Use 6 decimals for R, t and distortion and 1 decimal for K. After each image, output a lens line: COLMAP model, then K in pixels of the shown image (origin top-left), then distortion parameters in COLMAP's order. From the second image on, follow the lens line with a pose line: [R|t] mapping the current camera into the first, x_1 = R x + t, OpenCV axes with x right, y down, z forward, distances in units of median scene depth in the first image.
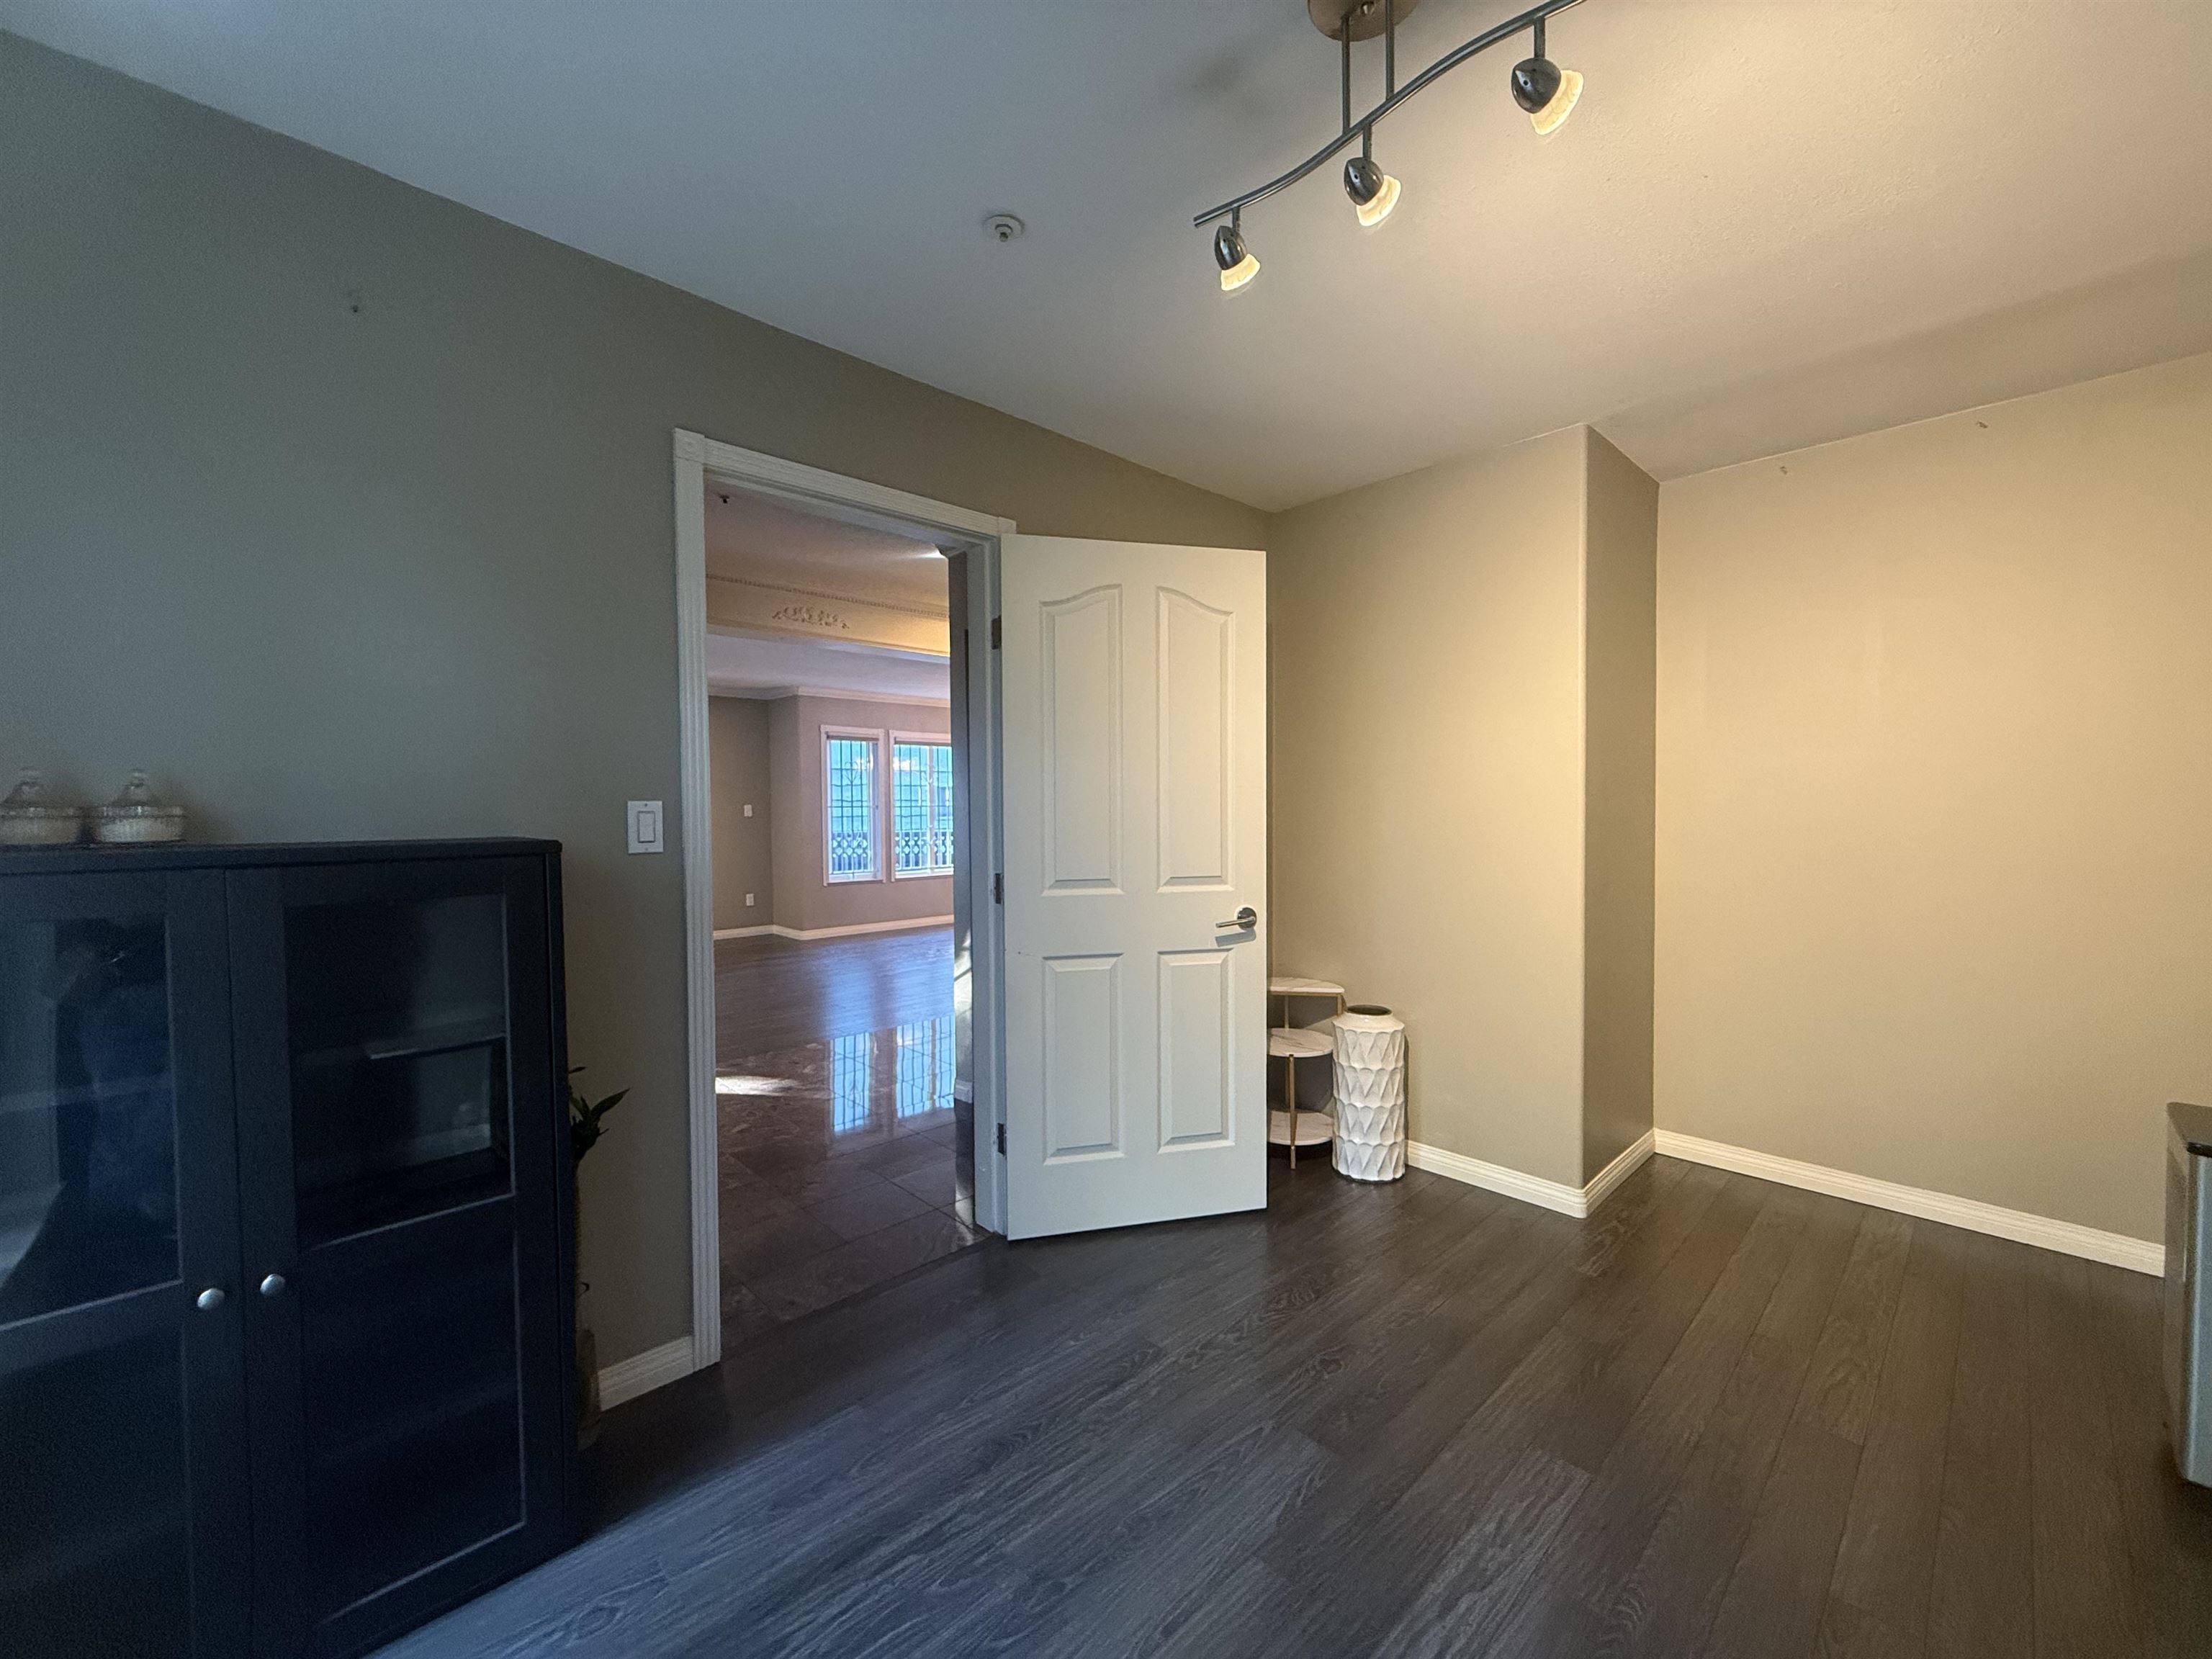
lens RADIAL K [[893.7, 0, 1106.0], [0, 893.7, 829.5], [0, 0, 1]] dist [-0.000991, -0.000163]
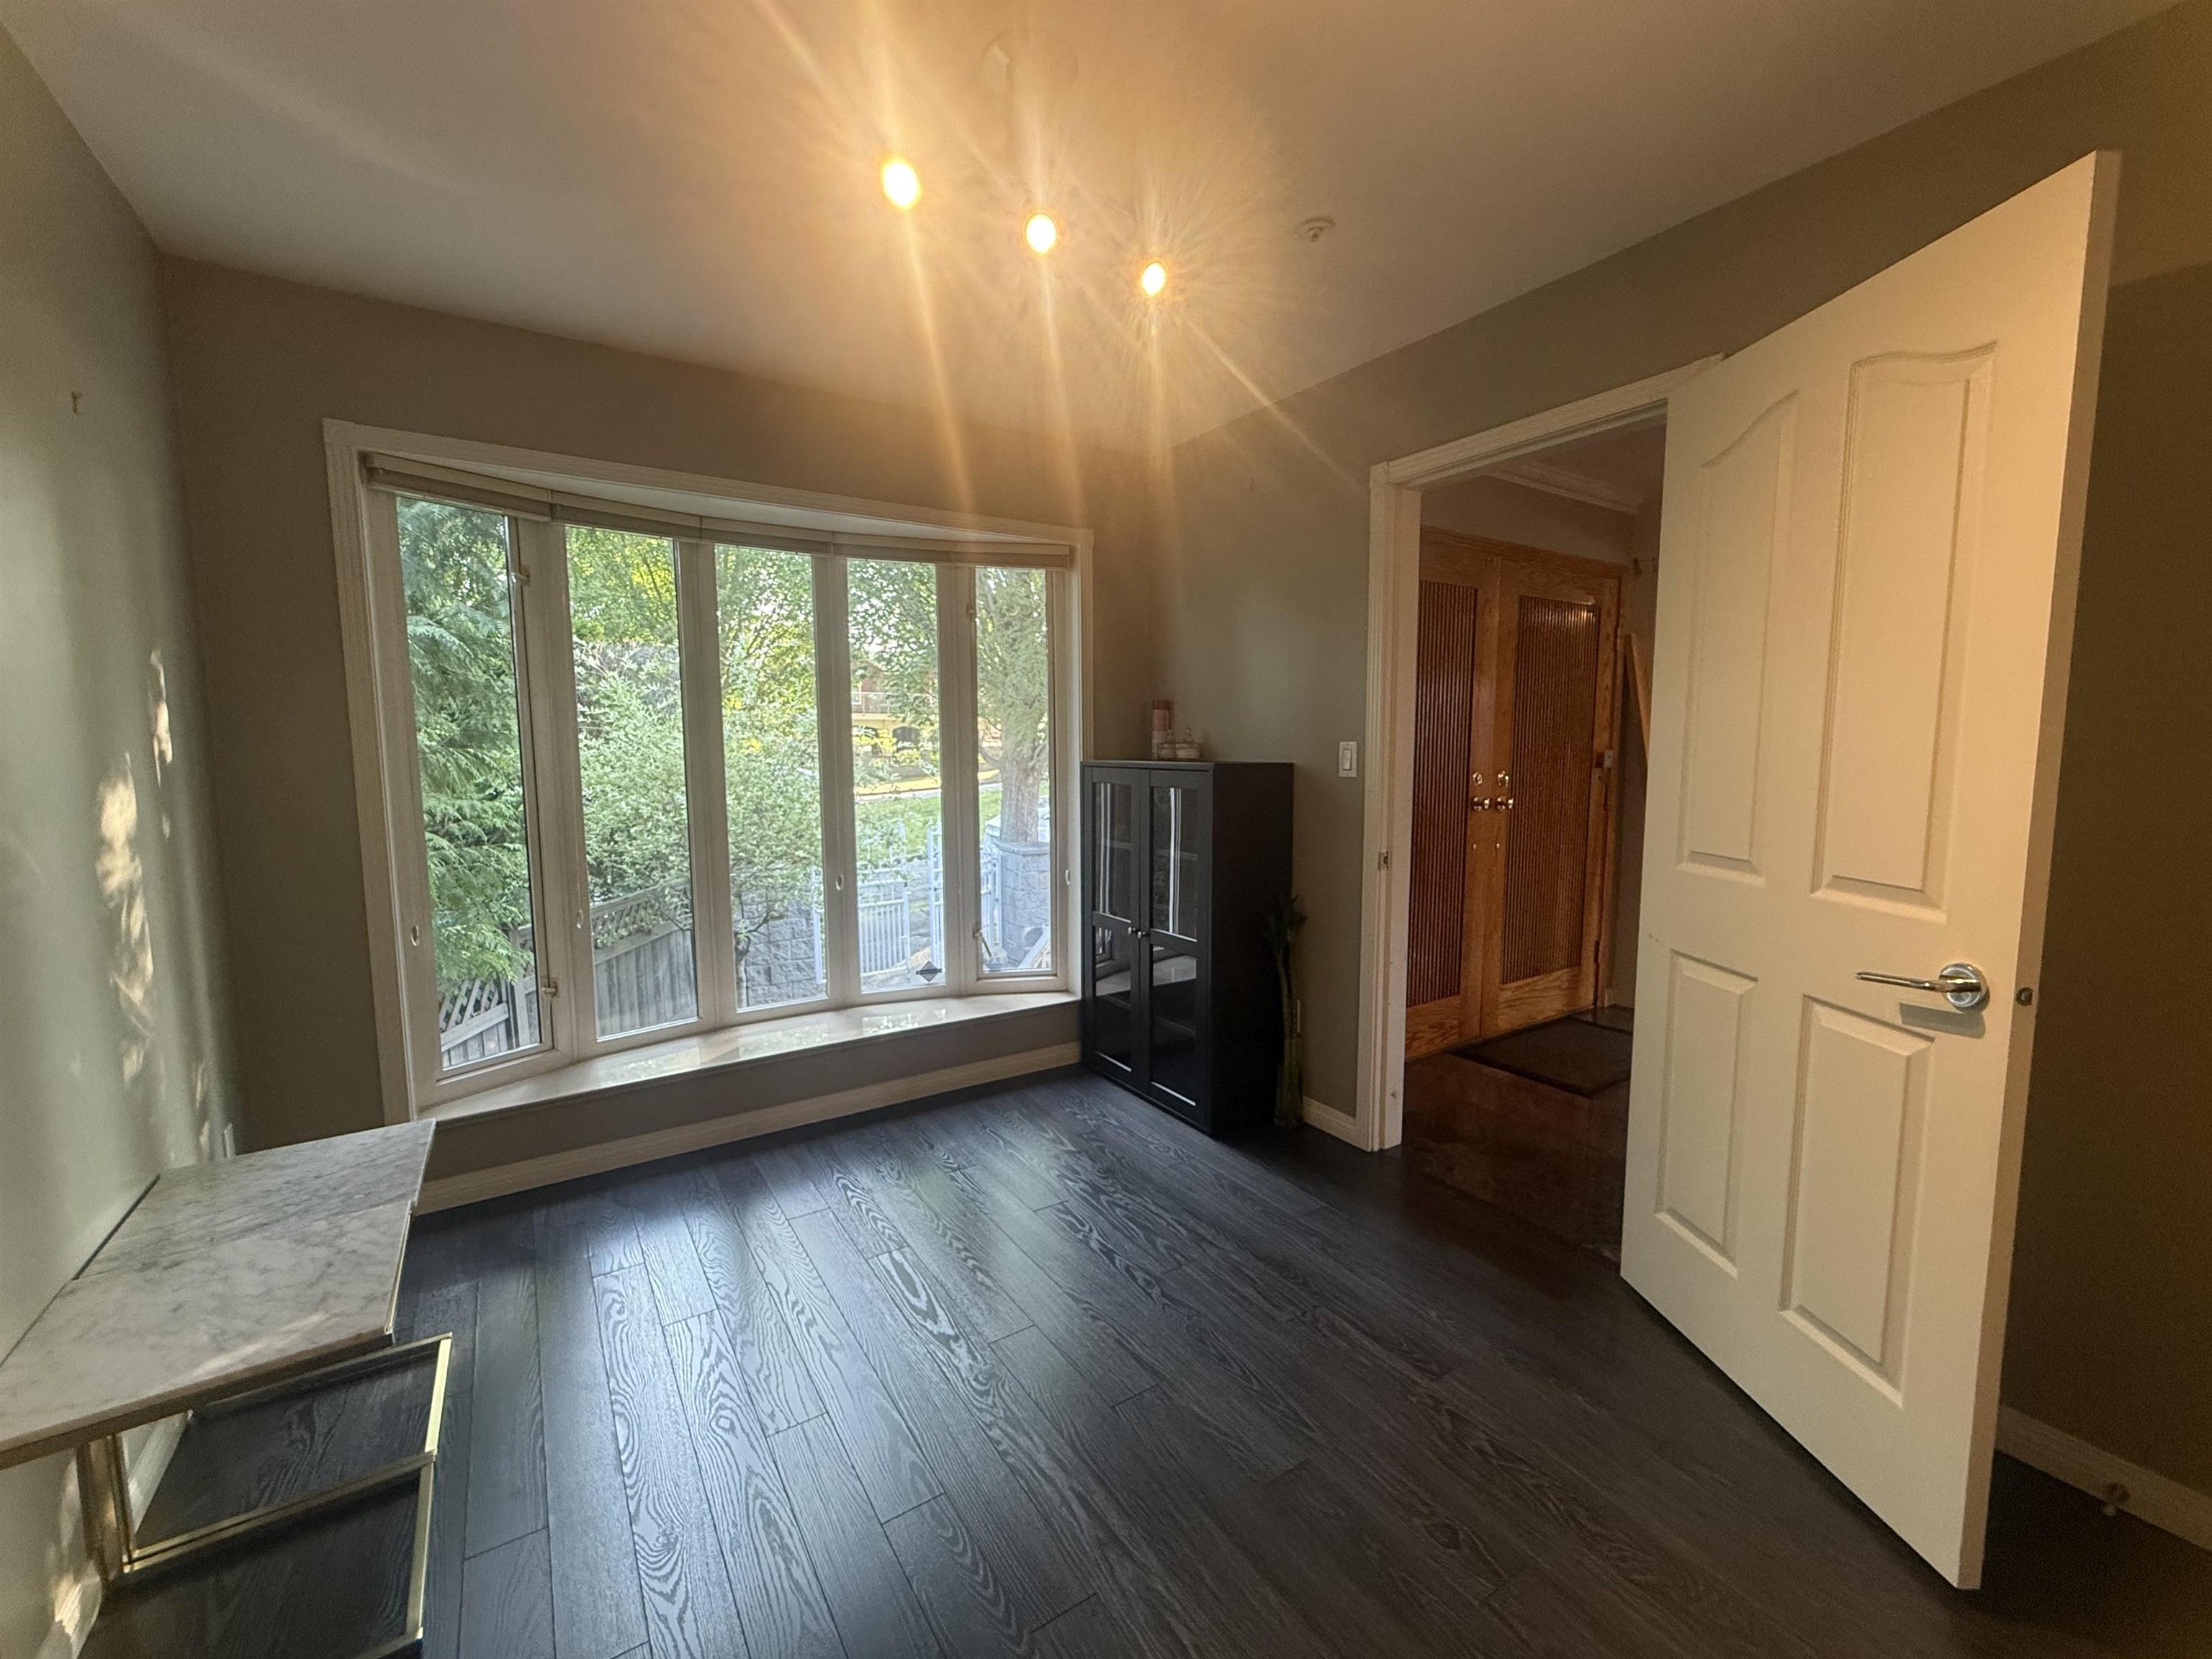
lens RADIAL K [[893.7, 0, 1106.0], [0, 893.7, 829.5], [0, 0, 1]] dist [-0.000991, -0.000163]
pose [[-0.181439, 0.101777, -0.978121, 0.721723], [-0.024585, 0.993850, 0.107974, -0.026691], [0.983095, 0.043637, -0.177821, 0.639654]]
